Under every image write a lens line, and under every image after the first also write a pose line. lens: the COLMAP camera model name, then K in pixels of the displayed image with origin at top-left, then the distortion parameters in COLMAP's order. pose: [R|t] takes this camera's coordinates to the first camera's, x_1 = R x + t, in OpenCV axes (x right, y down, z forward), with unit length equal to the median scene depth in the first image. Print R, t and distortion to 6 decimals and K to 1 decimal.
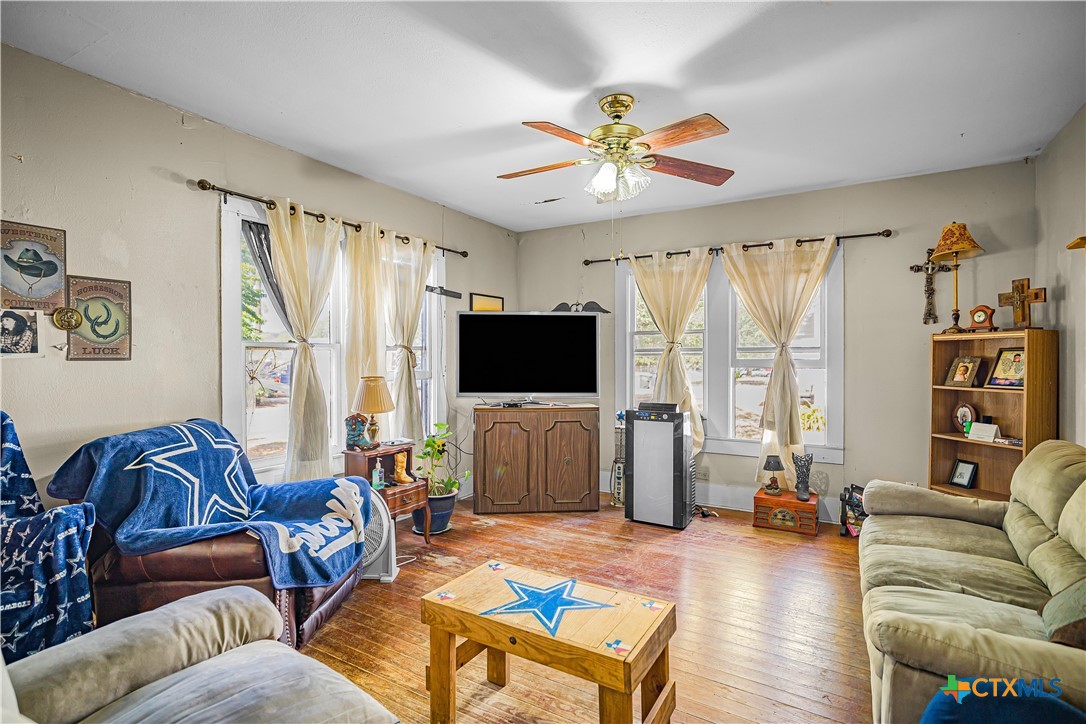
lens RADIAL K [[523.4, 0, 537.9], [0, 523.4, 357.4], [0, 0, 1]] dist [-0.030242, 0.001013]
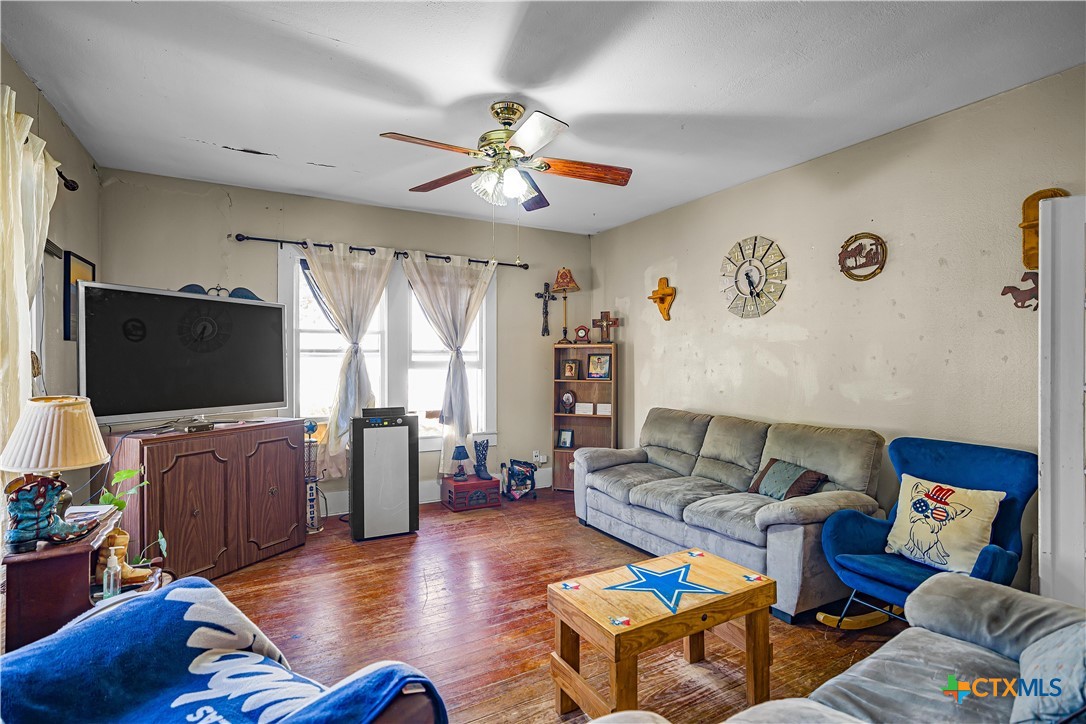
lens RADIAL K [[523.4, 0, 537.9], [0, 523.4, 357.4], [0, 0, 1]] dist [-0.030242, 0.001013]
pose [[0.487249, 0.003388, 0.873256, -0.504143], [-0.004854, 0.999988, -0.001172, -0.004686], [-0.873249, -0.003668, 0.487260, 0.324292]]
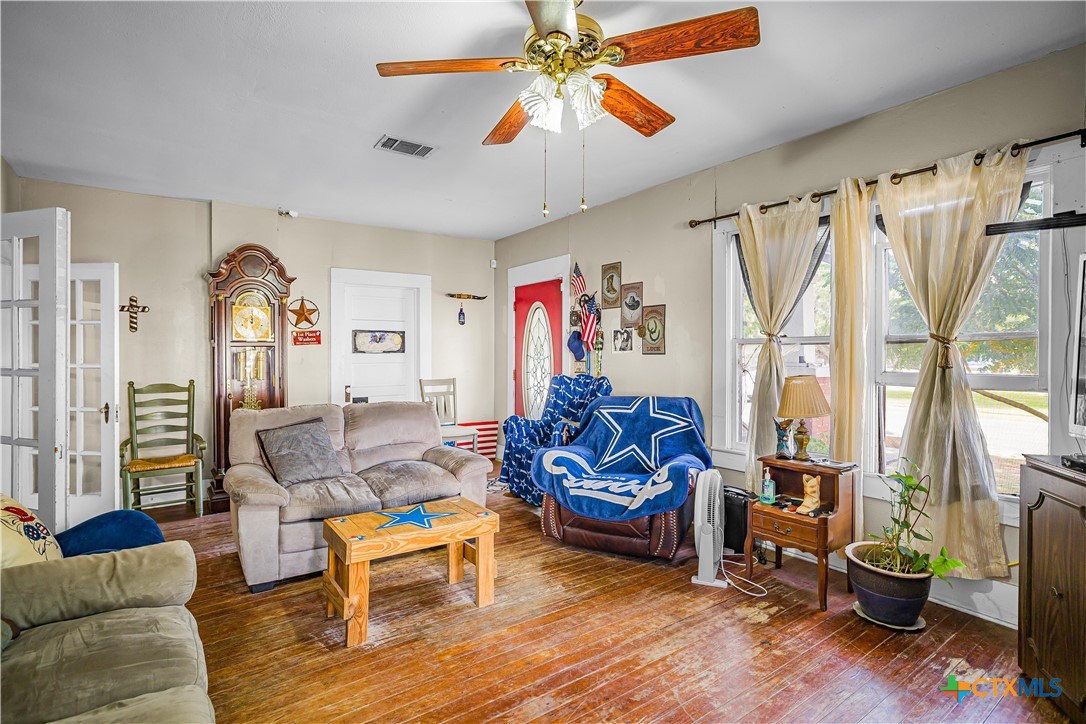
lens RADIAL K [[528.9, 0, 542.5], [0, 528.9, 348.8], [0, 0, 1]] dist [-0.033660, 0.018855]
pose [[-0.385586, -0.006407, -0.922650, 0.590564], [0.003758, 0.999957, -0.008514, 0.000423], [0.922664, -0.006750, -0.385545, 0.897389]]
